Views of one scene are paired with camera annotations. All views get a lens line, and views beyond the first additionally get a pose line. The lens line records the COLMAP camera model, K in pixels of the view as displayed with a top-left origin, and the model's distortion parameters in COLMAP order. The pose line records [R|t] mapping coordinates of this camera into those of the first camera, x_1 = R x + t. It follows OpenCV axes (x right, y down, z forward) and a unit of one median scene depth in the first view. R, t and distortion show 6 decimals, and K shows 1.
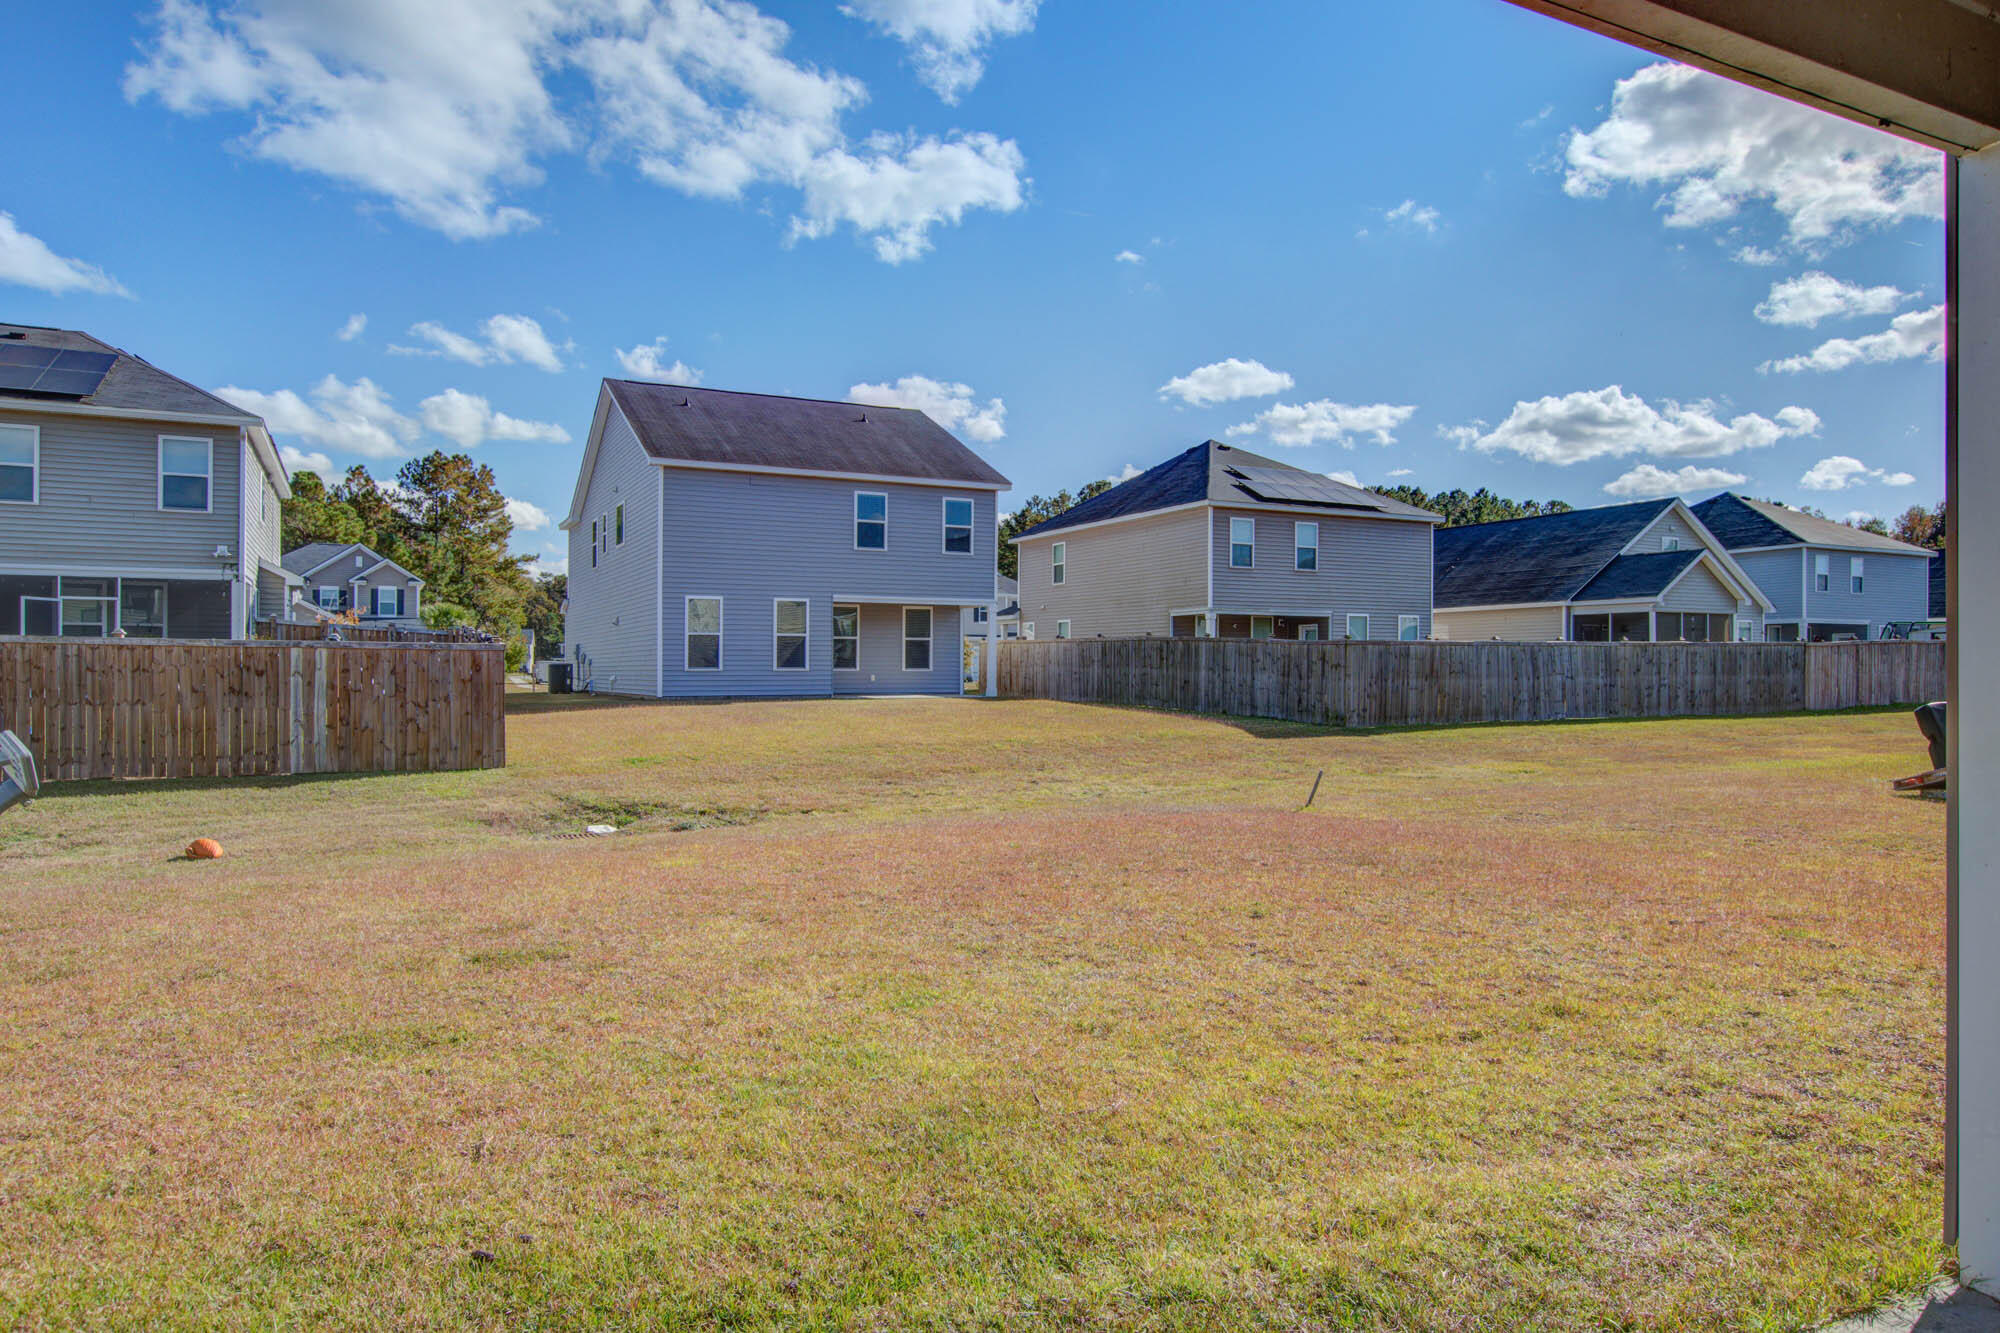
lens RADIAL K [[1258.8, 0, 997.8], [0, 1258.8, 671.3], [0, 0, 1]] dist [-0.003025, 0.001648]
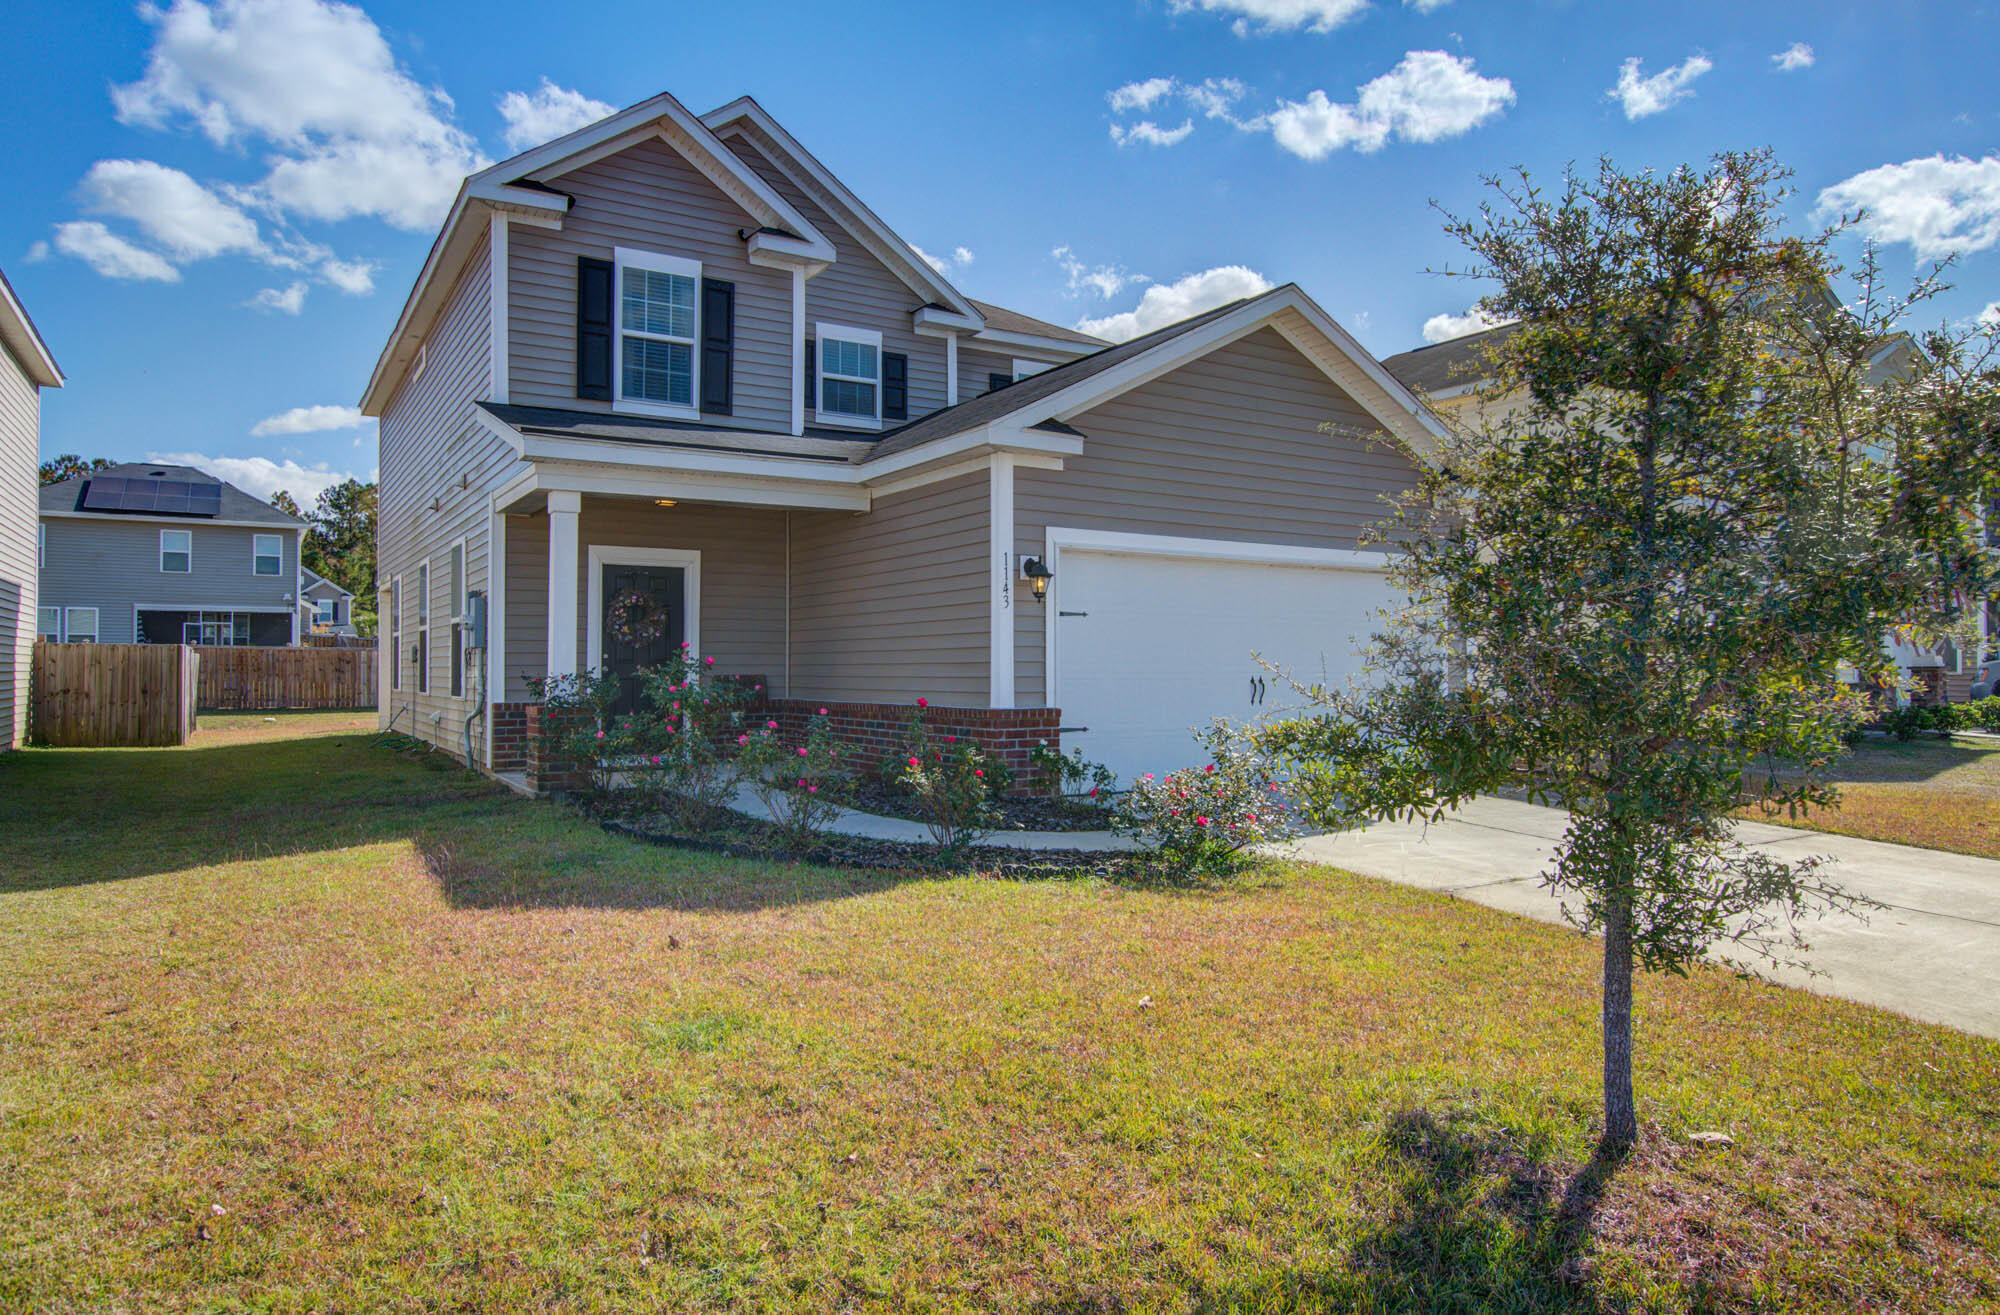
lens RADIAL K [[1258.8, 0, 1006.3], [0, 1258.8, 643.6], [0, 0, 1]] dist [-0.003025, 0.001648]
pose [[0.996324, -0.003627, 0.085593, 0.260766], [0.005034, 0.999856, -0.016230, 0.007080], [-0.085522, 0.016601, 0.996198, -0.889603]]
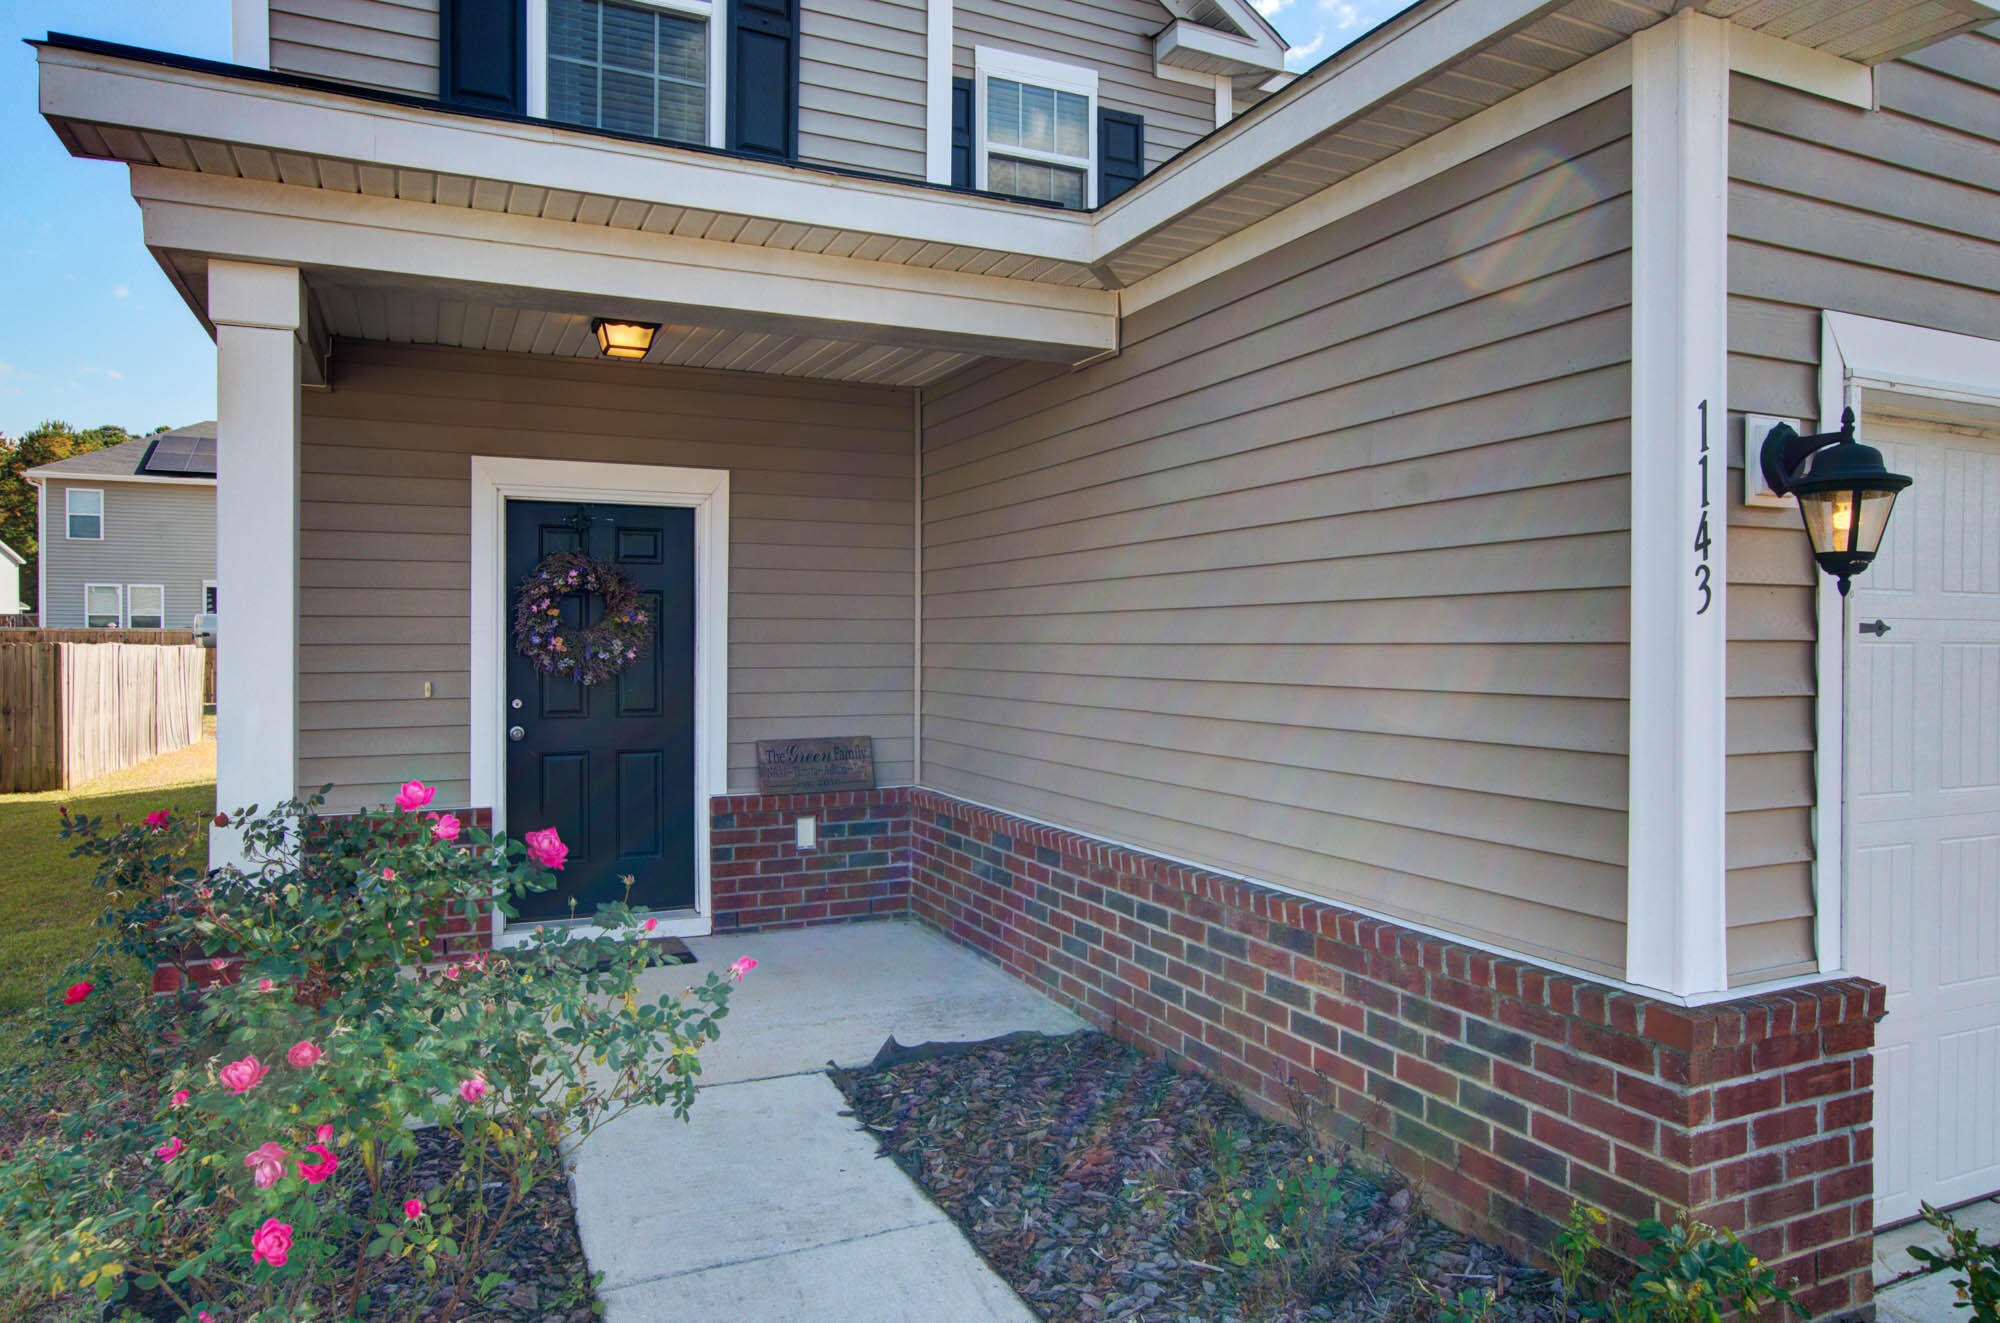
lens RADIAL K [[1258.8, 0, 1015.1], [0, 1258.8, 650.6], [0, 0, 1]] dist [-0.003025, 0.001648]
pose [[0.999577, -0.003159, -0.028920, 0.238771], [0.003524, 0.999915, 0.012580, -0.010582], [0.028878, -0.012677, 0.999503, -0.570714]]
